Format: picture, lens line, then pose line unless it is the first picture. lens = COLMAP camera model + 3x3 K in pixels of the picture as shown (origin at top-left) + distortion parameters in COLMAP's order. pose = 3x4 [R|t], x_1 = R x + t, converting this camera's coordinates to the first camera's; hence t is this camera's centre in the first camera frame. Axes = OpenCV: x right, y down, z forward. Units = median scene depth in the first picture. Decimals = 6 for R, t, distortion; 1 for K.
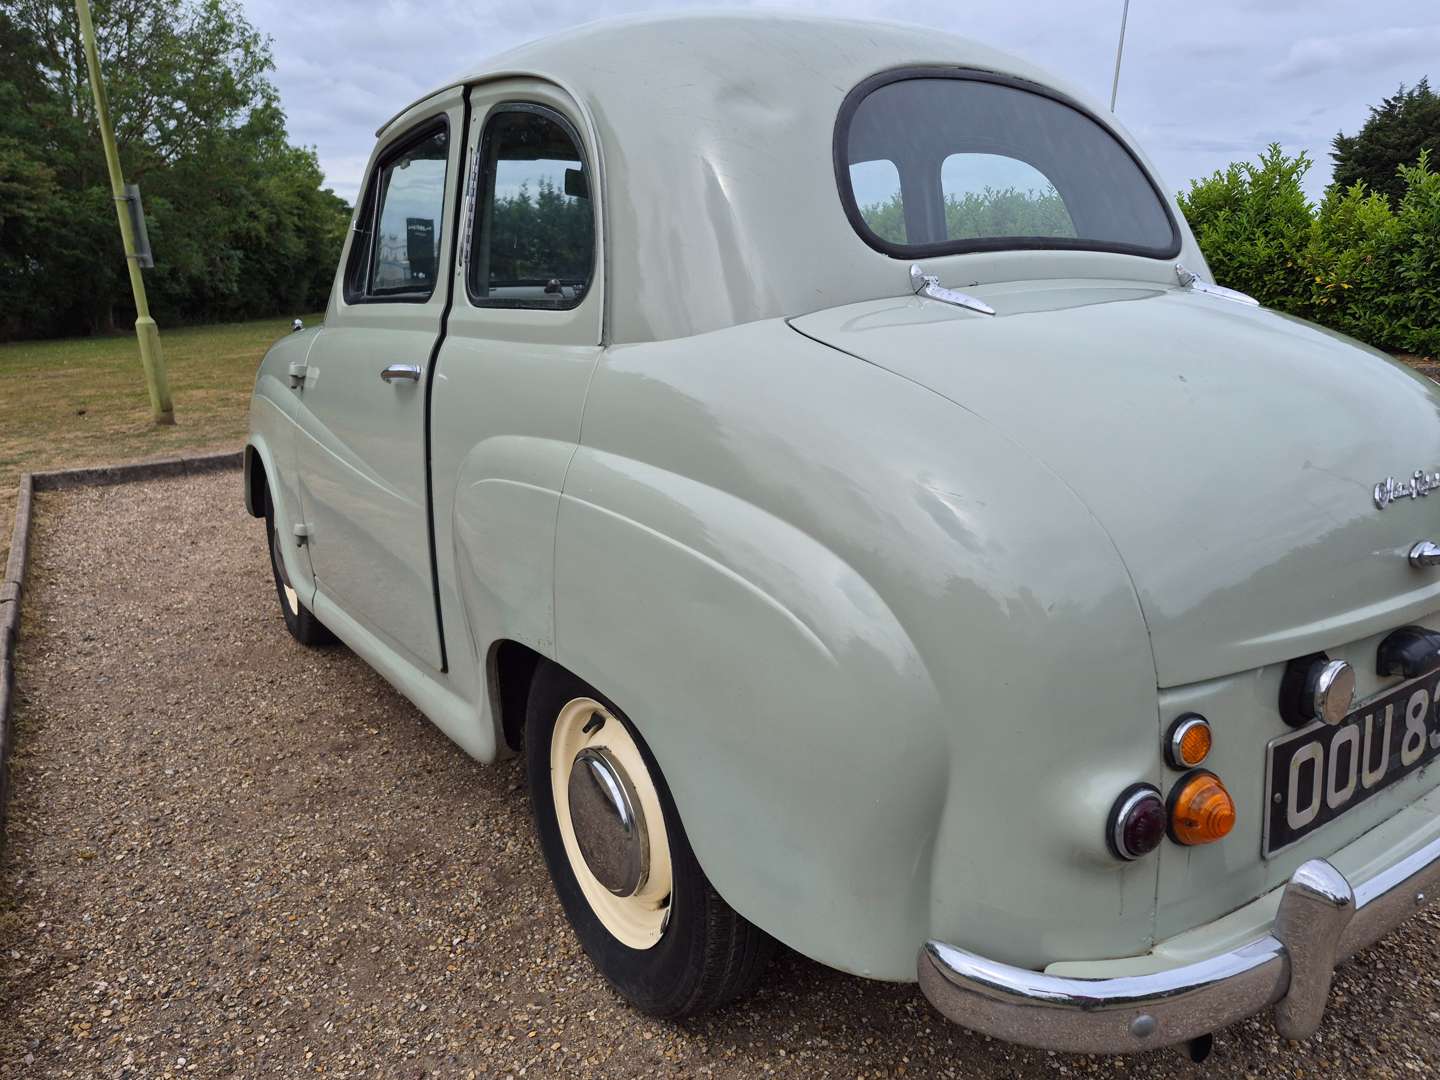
lens RADIAL K [[1017.3, 0, 732.4], [0, 1017.3, 548.5], [0, 0, 1]] dist [0.036980, -0.022745]
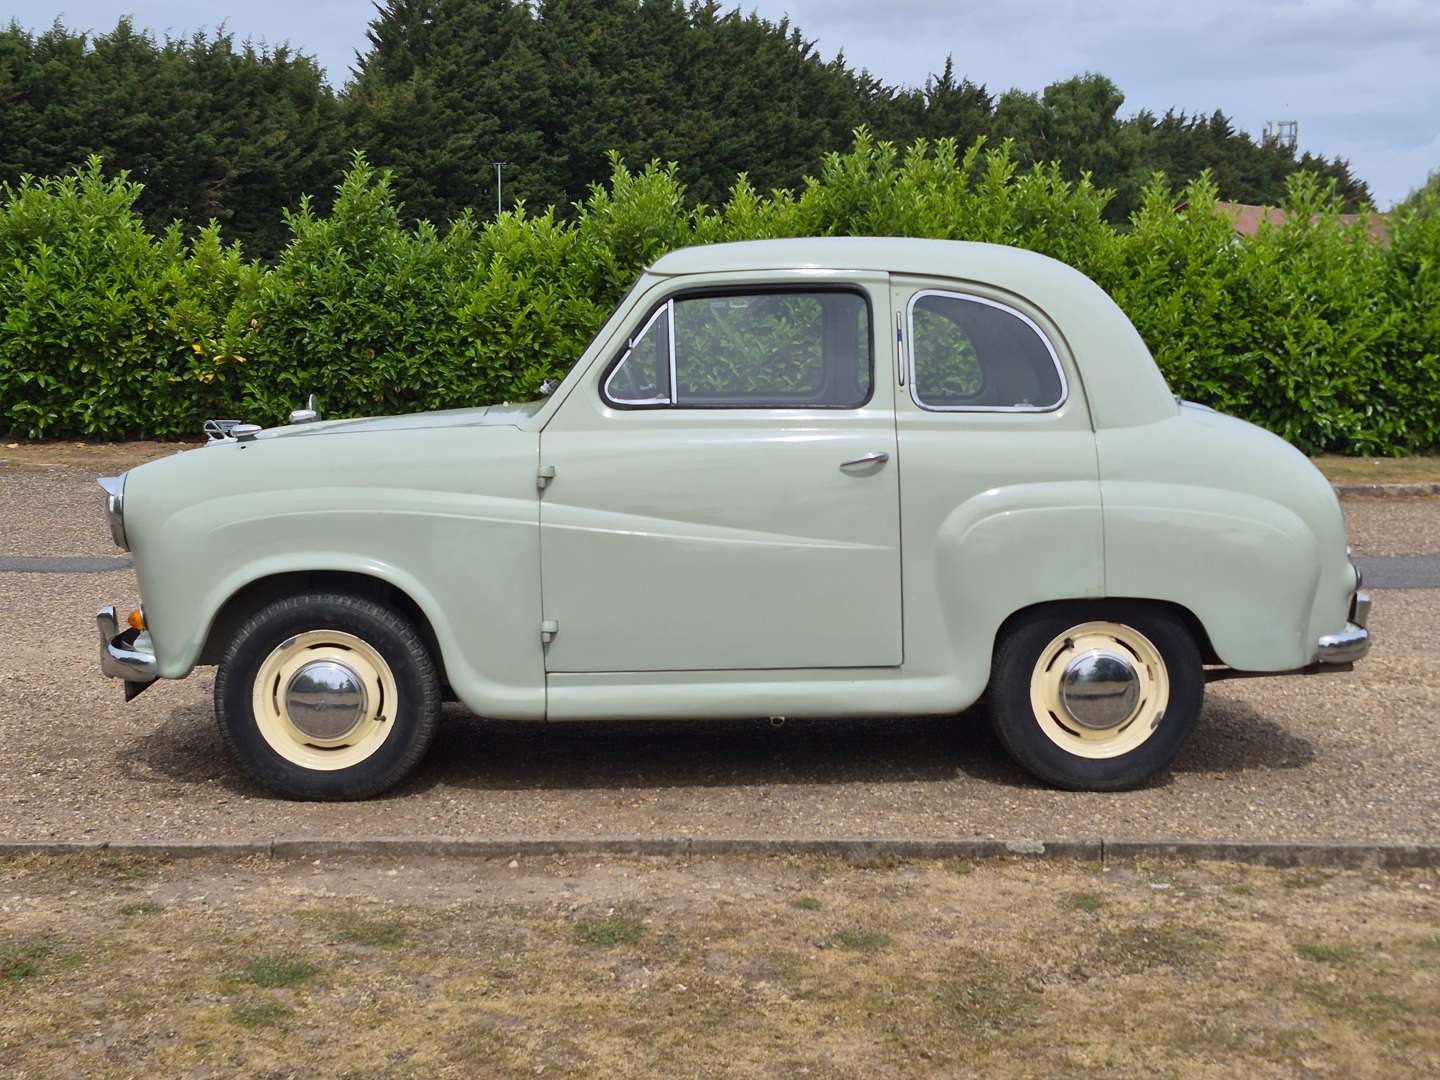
lens RADIAL K [[2014.2, 0, 726.2], [0, 2014.2, 580.0], [0, 0, 1]] dist [0.160979, -0.287938]
pose [[0.529340, -0.085414, 0.844099, -2.938017], [0.193299, 0.980894, -0.021963, 0.020254], [-0.826096, 0.174790, 0.535737, -0.337243]]
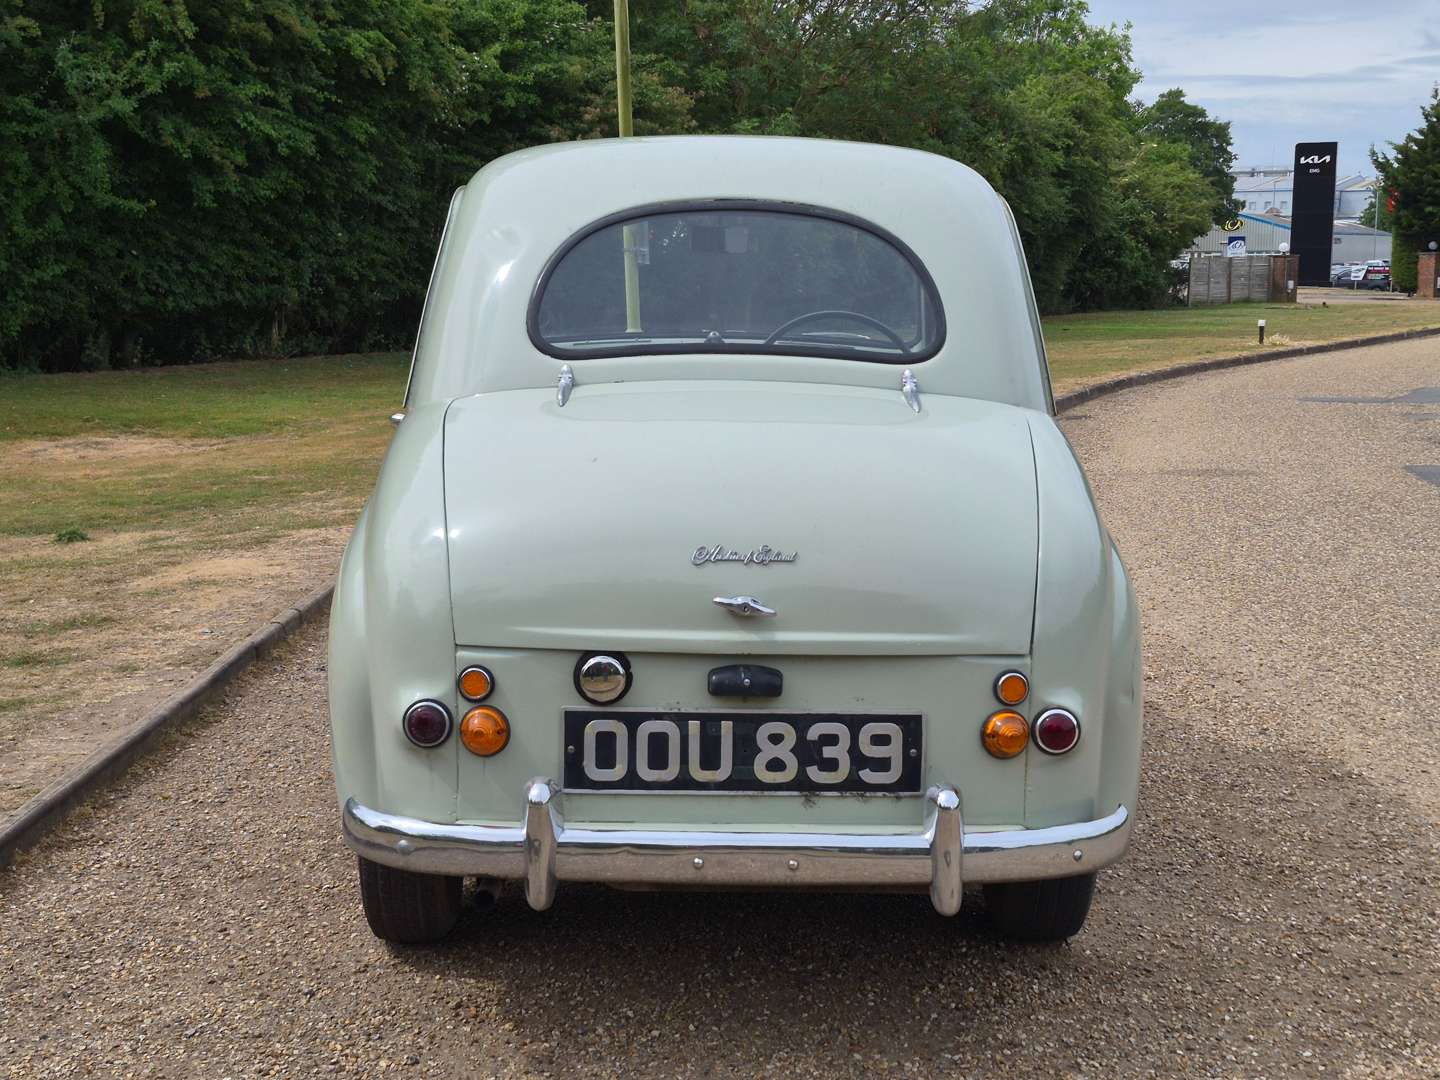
lens RADIAL K [[2014.2, 0, 726.2], [0, 2014.2, 580.0], [0, 0, 1]] dist [0.160979, -0.287938]
pose [[0.834328, 0.110084, -0.540165, 1.311019], [-0.161387, 0.985704, -0.048392, 0.065187], [0.527115, 0.127550, 0.840167, -0.765894]]
